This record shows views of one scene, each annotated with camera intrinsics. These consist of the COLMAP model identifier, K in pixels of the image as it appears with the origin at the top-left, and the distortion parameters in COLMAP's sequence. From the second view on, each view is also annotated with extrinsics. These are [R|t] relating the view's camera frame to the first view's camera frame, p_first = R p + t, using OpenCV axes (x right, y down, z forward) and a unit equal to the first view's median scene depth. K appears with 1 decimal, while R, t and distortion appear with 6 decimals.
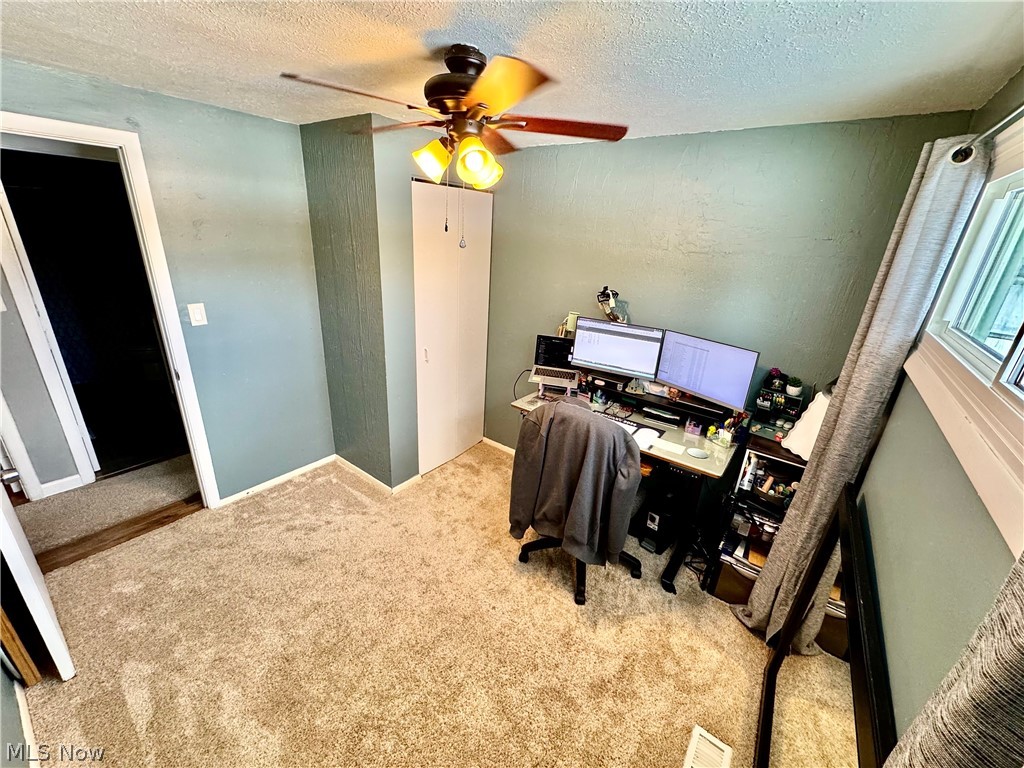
lens RADIAL K [[410.1, 0, 513.1], [0, 410.1, 382.9], [0, 0, 1]] dist [-0.002949, -0.000195]
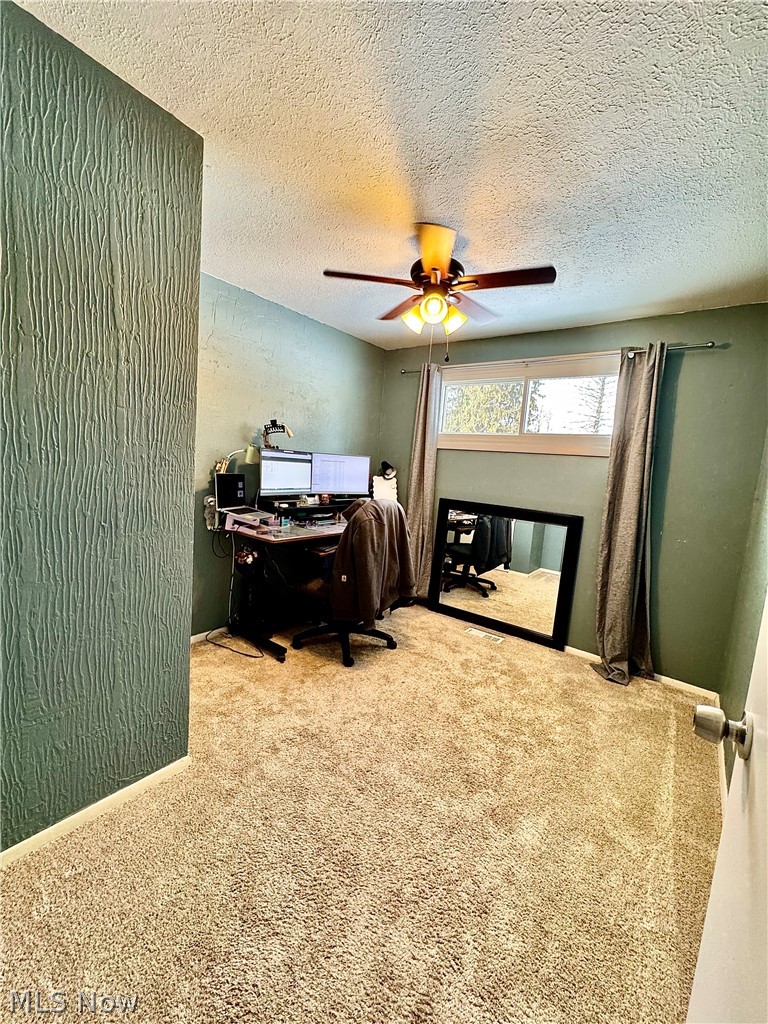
lens RADIAL K [[410.1, 0, 385.3], [0, 410.1, 511.9], [0, 0, 1]] dist [-0.002949, -0.000195]
pose [[0.015311, -0.171694, 0.985031, -0.937785], [0.277325, 0.947226, 0.160794, -0.092561], [-0.960654, 0.270712, 0.062118, 0.713190]]
